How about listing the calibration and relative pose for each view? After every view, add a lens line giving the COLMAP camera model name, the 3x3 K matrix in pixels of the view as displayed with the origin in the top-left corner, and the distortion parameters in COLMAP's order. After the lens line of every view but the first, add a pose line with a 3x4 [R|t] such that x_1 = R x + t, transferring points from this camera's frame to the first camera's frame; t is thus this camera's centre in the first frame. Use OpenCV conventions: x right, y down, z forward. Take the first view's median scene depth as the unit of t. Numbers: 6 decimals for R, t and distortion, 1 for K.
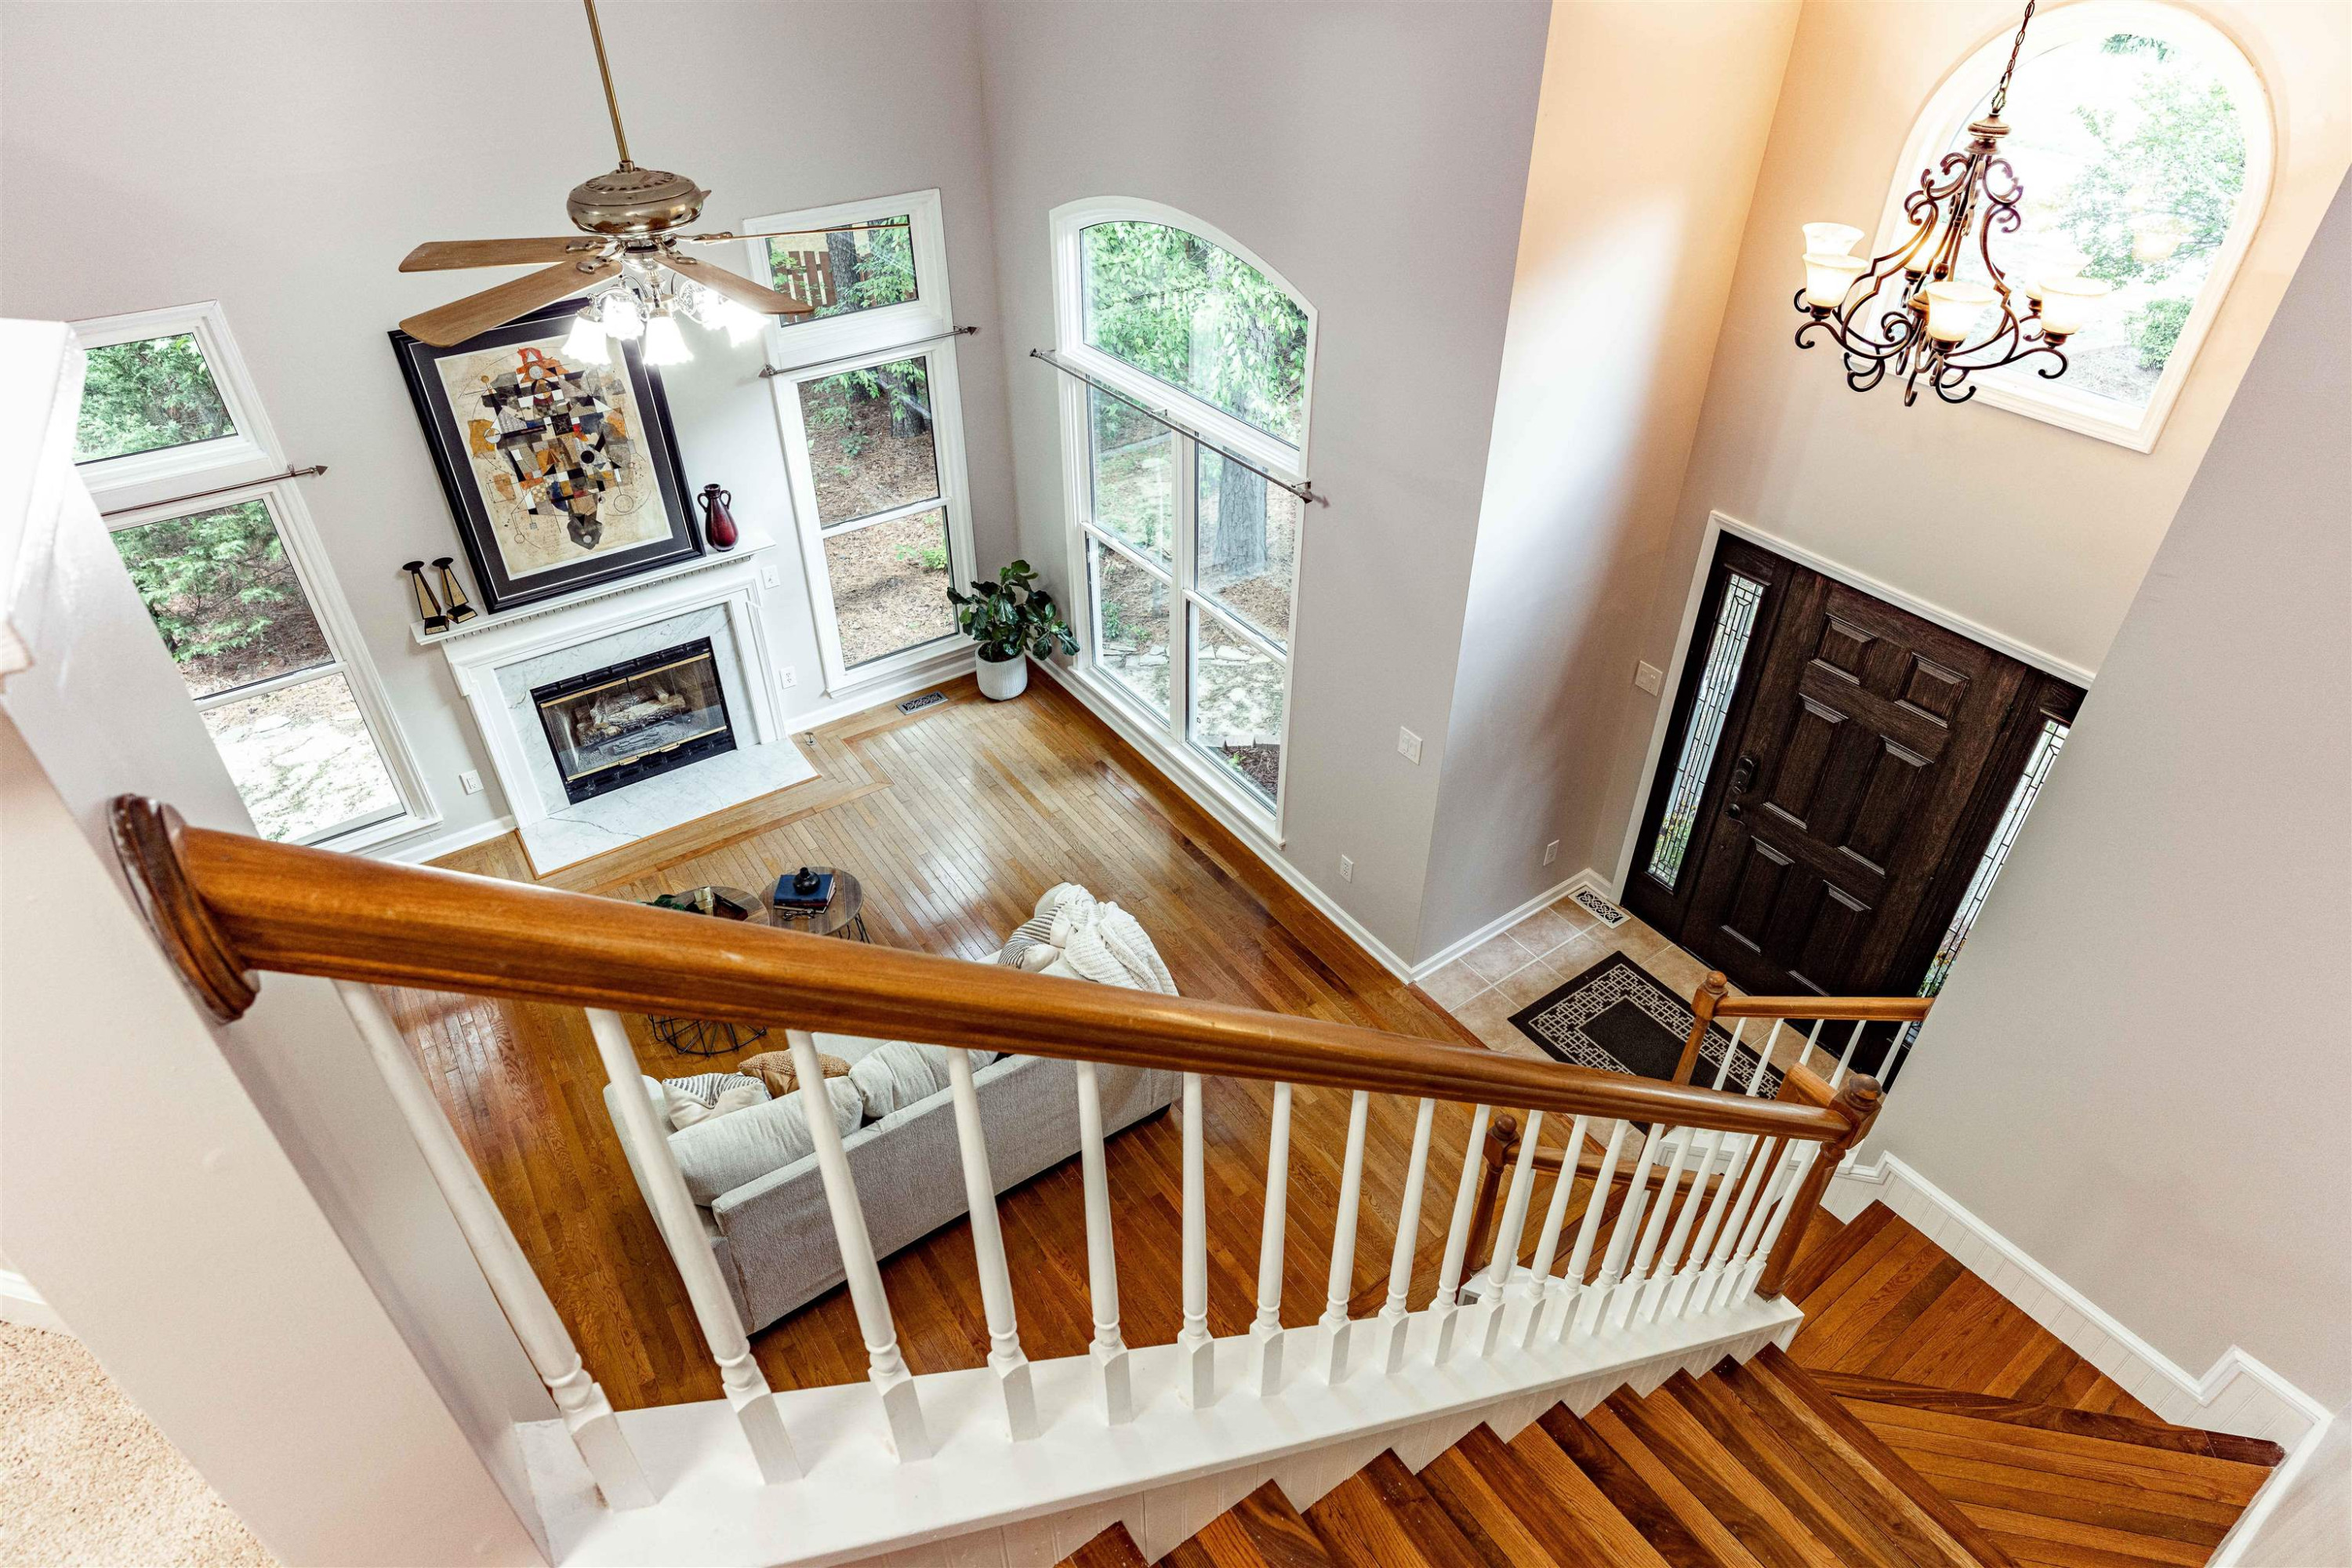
lens RADIAL K [[1298.0, 0, 1182.3], [0, 1298.0, 786.9], [0, 0, 1]] dist [-0.048892, 0.025840]
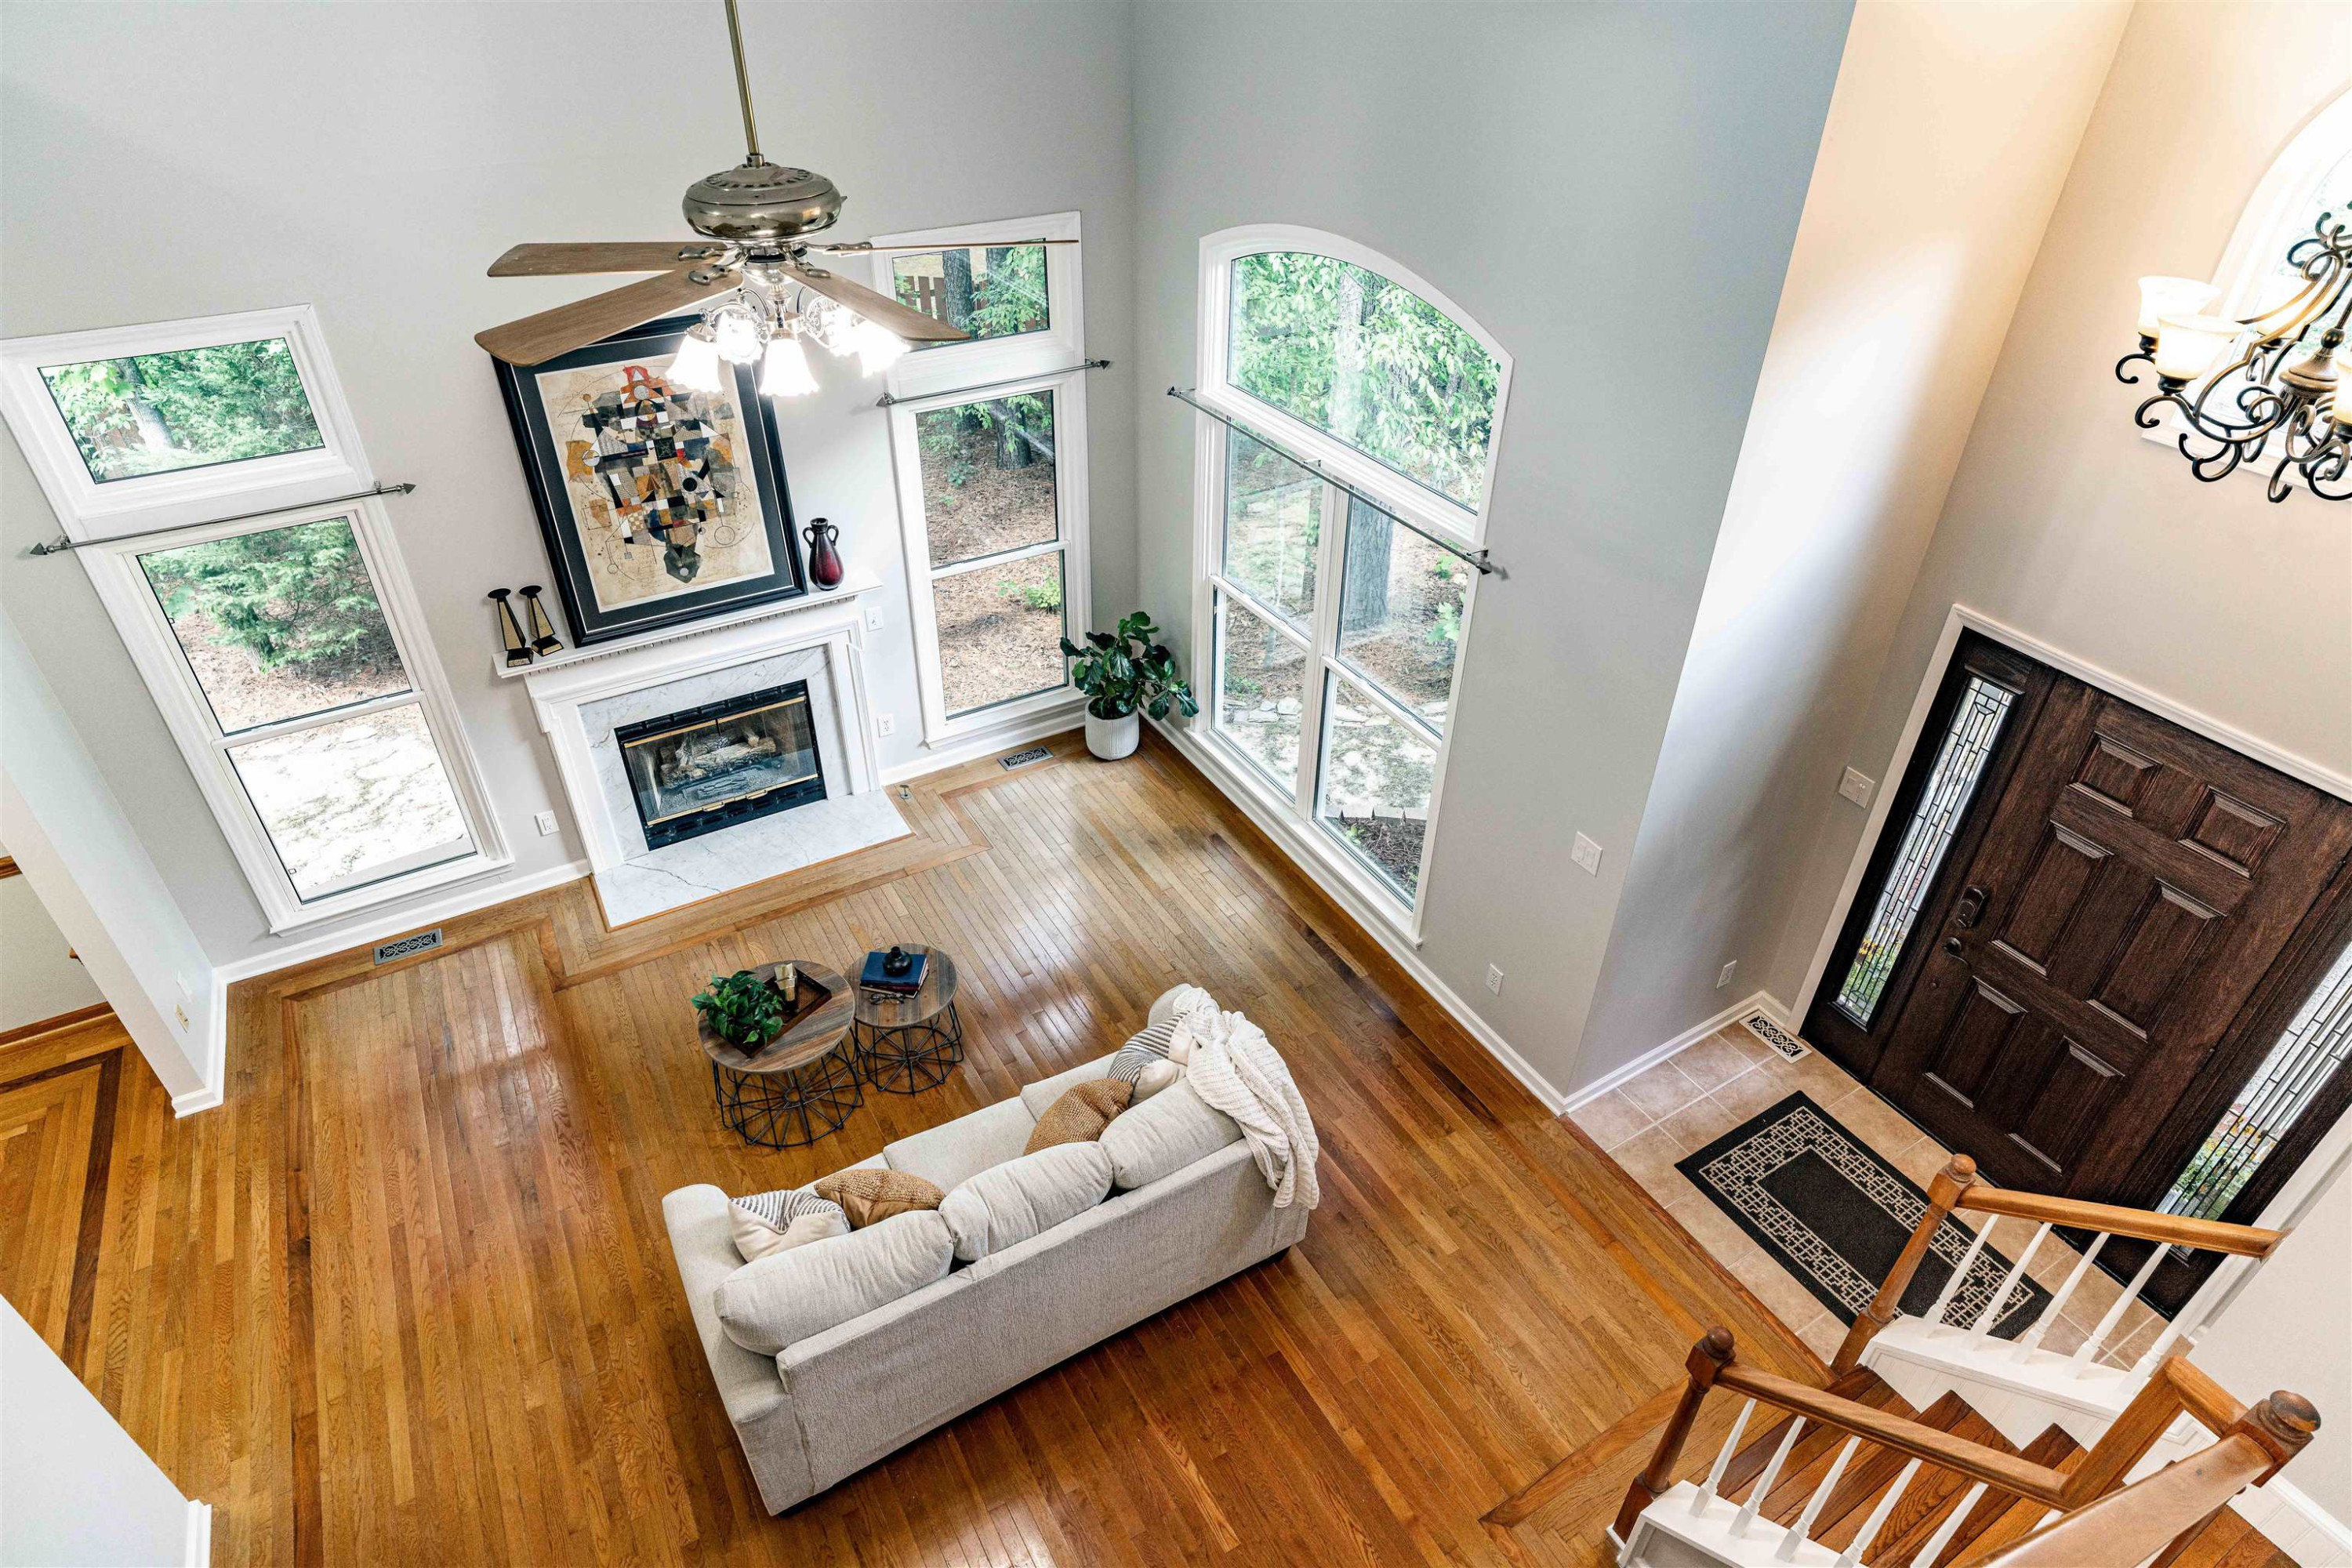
lens RADIAL K [[1298.0, 0, 1181.7], [0, 1298.0, 787.0], [0, 0, 1]] dist [-0.048892, 0.025840]
pose [[0.996949, 0.053543, -0.056802, -0.045134], [-0.054965, 0.998205, -0.023780, -0.036783], [0.055427, 0.026829, 0.998102, 0.098400]]
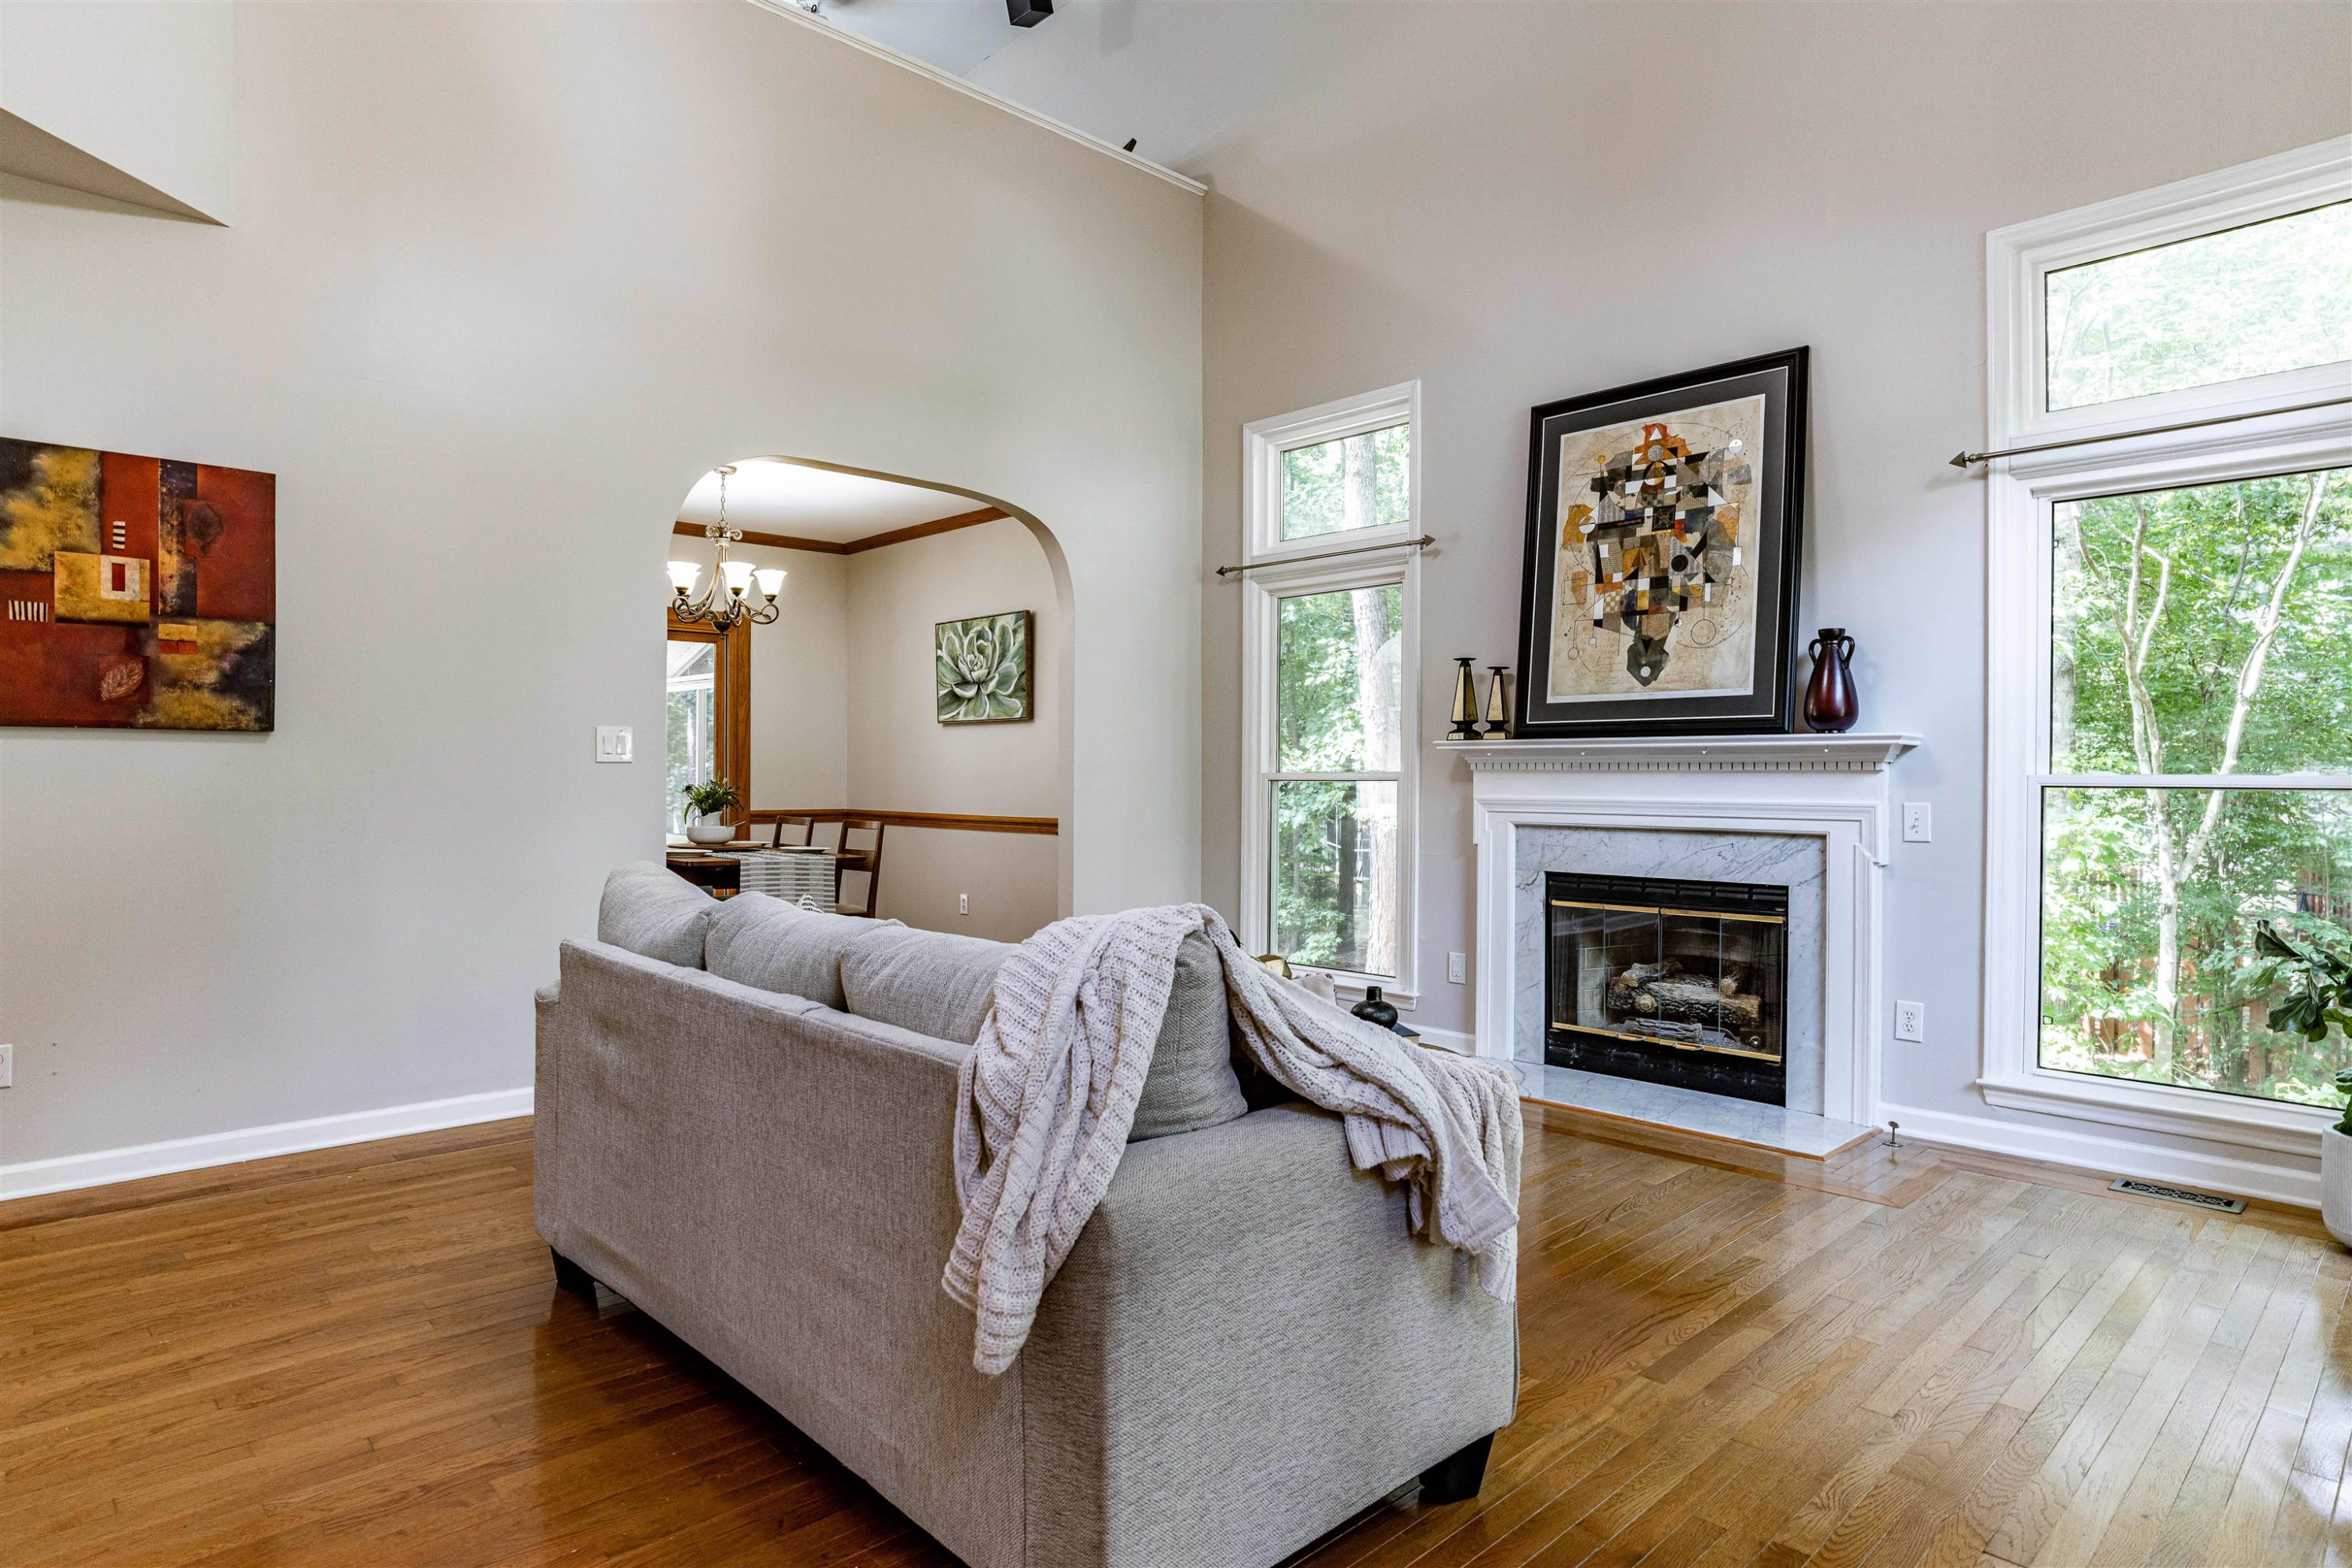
lens RADIAL K [[1298.0, 0, 1173.2], [0, 1298.0, 776.3], [0, 0, 1]] dist [-0.048892, 0.025840]
pose [[0.149789, 0.000170, -0.988718, 0.240626], [-0.599581, 0.795158, -0.090699, 0.089343], [0.786172, 0.606402, 0.119207, 0.768174]]
